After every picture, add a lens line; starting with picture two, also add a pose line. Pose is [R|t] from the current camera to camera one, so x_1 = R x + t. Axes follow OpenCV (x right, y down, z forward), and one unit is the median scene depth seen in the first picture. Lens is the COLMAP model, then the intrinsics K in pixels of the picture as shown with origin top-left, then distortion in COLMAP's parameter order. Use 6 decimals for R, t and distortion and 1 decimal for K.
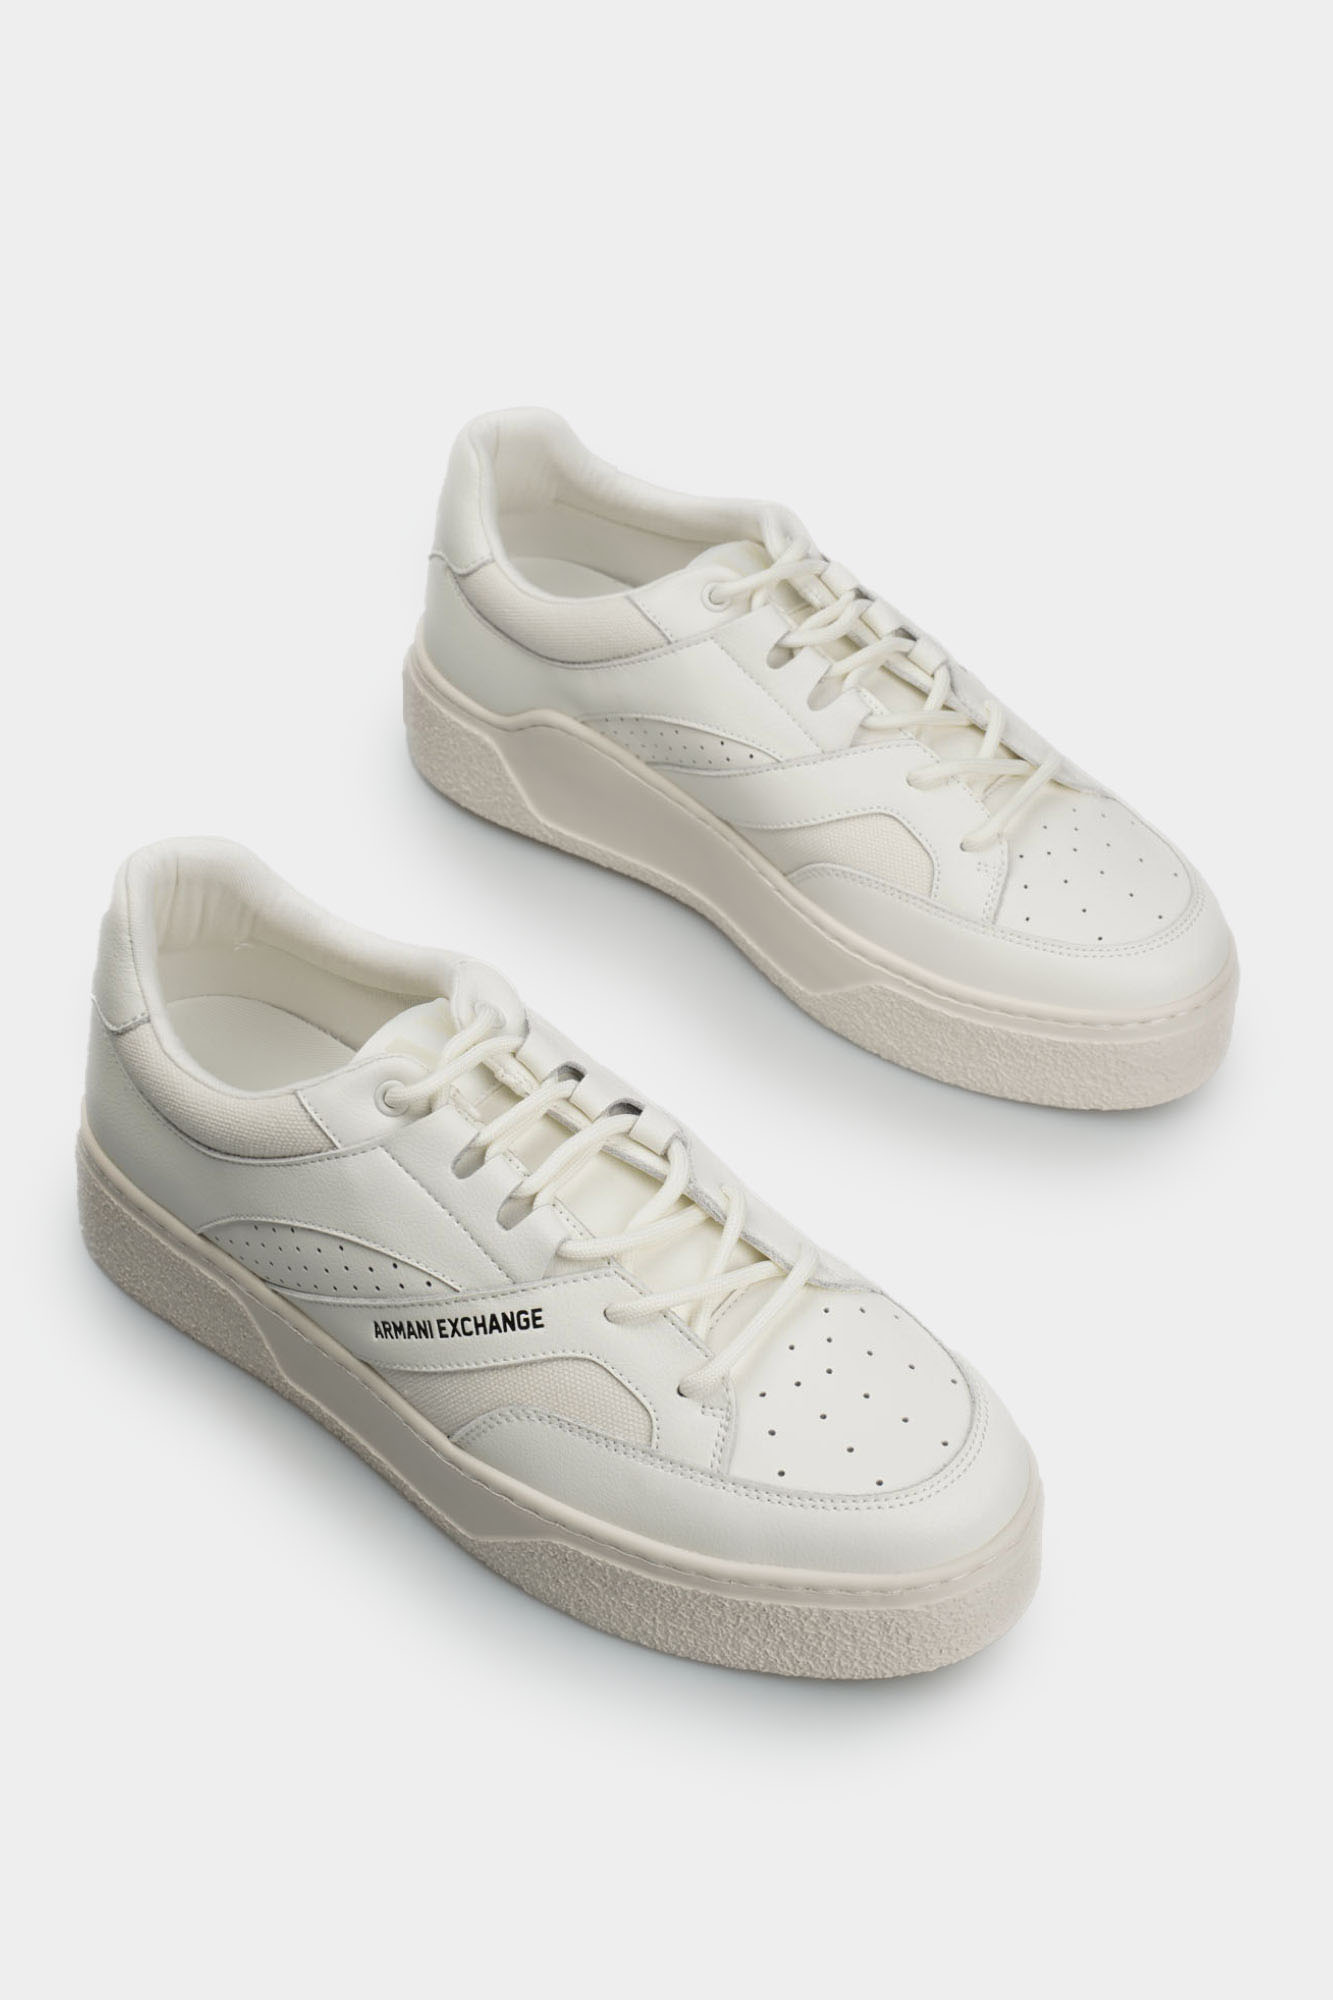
lens RADIAL K [[2917.4, 0, 666.5], [0, 2917.4, 1000.0], [0, 0, 1]] dist [0.156754, 0.026634]
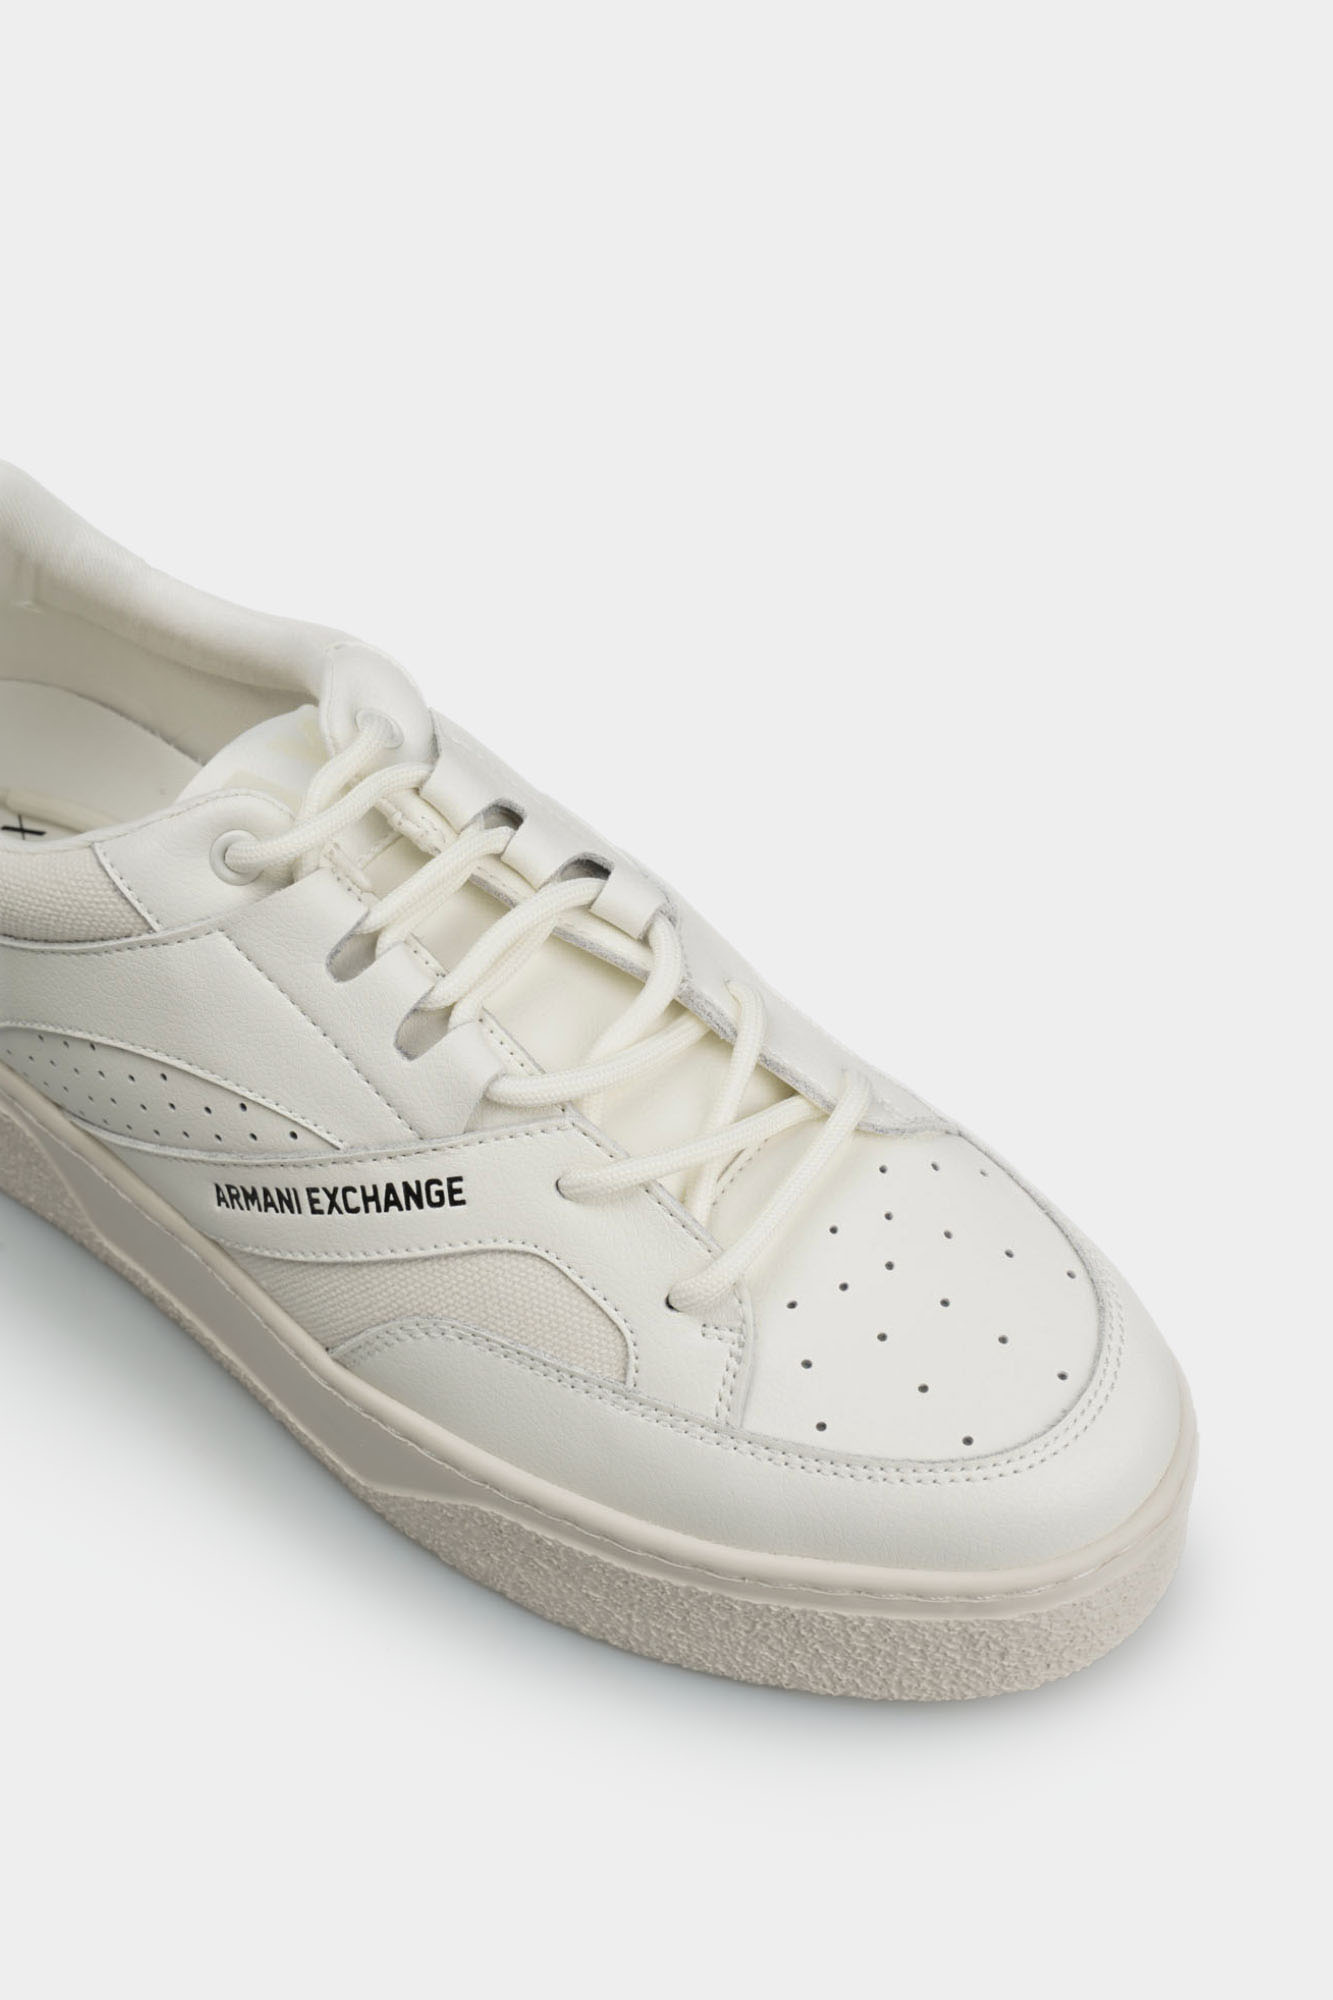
lens RADIAL K [[3375.6, 0, 666.5], [0, 3375.6, 1000.0], [0, 0, 1]] dist [0.165858, -0.121295]
pose [[0.999891, -0.000012, 0.014781, -0.007251], [-0.001637, 0.993754, 0.111585, -0.020585], [-0.014690, -0.111597, 0.993645, 0.231592]]
